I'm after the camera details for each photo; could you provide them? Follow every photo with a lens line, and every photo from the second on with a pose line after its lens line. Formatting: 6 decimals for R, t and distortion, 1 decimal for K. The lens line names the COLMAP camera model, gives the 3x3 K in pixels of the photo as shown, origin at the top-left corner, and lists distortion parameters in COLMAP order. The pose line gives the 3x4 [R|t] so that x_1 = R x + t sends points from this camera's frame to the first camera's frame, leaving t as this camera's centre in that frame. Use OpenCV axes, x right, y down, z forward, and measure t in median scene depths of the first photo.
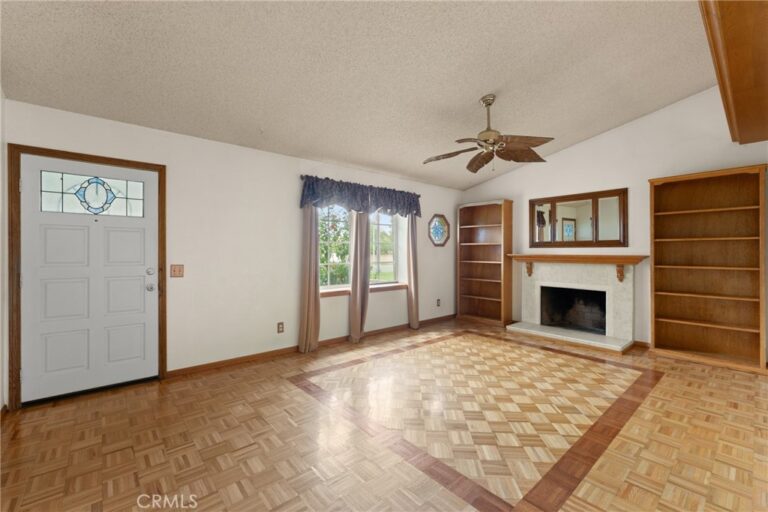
lens RADIAL K [[327.8, 0, 384.4], [0, 327.8, 255.0], [0, 0, 1]] dist [0.001201, 0.000228]
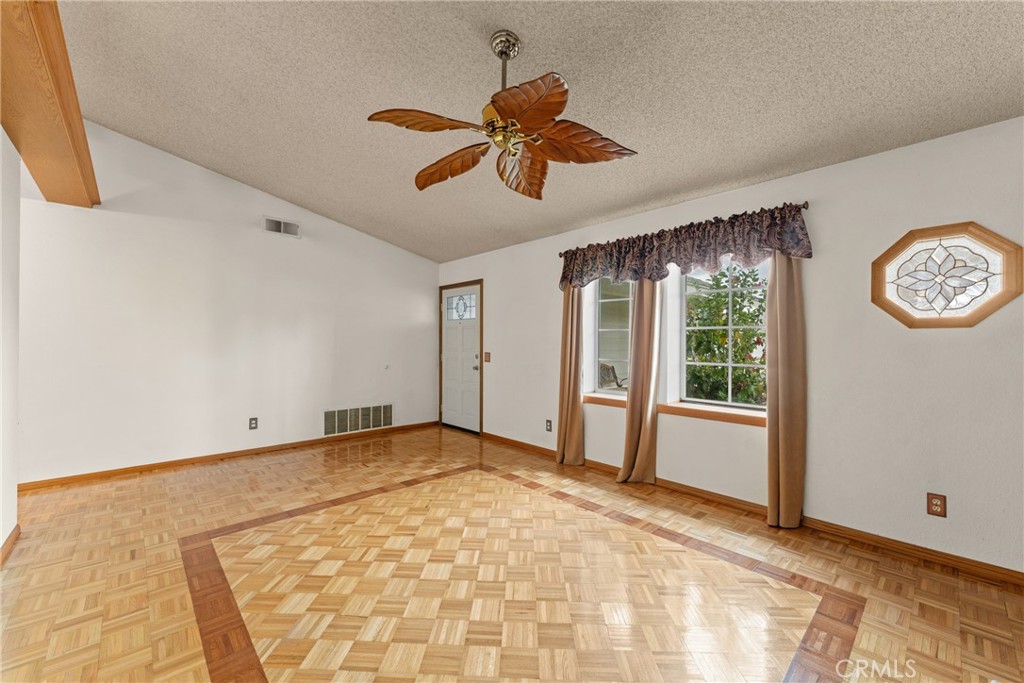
lens RADIAL K [[410.0, 0, 509.1], [0, 410.0, 340.0], [0, 0, 1]] dist [-0.001940, -0.000181]
pose [[0.026689, -0.009055, -0.999603, 0.733143], [-0.016973, 0.999811, -0.009510, -0.003871], [0.999500, 0.017220, 0.026530, 0.762511]]
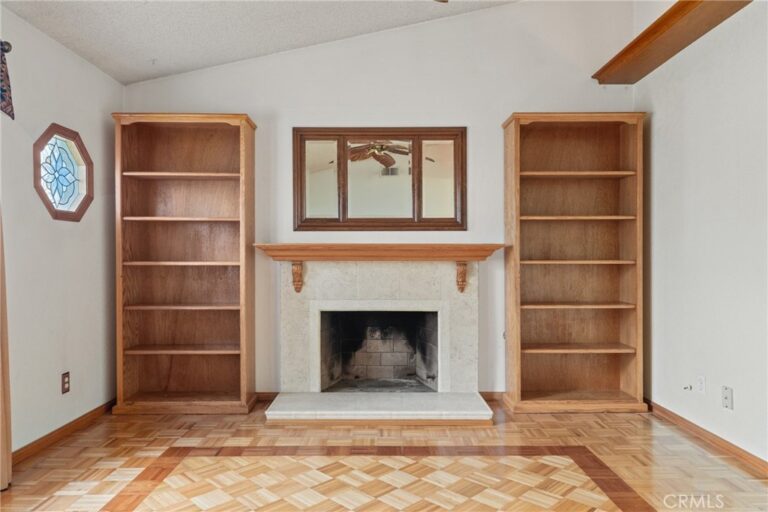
lens RADIAL K [[518.6, 0, 380.7], [0, 518.6, 259.4], [0, 0, 1]] dist [-0.003398, 0.001778]
pose [[0.656090, -0.004252, 0.754671, -0.038660], [0.008385, 0.999963, -0.001656, 0.025819], [-0.754636, 0.007414, 0.656101, 0.516128]]
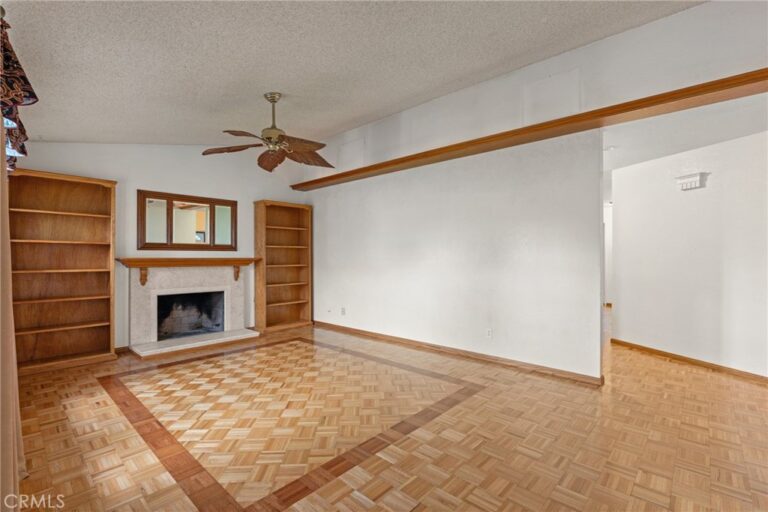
lens RADIAL K [[349.3, 0, 384.1], [0, 349.3, 257.4], [0, 0, 1]] dist [0.001505, -0.000027]
pose [[-0.115837, -0.000479, 0.993268, -0.567204], [0.010744, 0.999941, 0.001735, 0.002062], [-0.993210, 0.010873, -0.115825, 0.614001]]
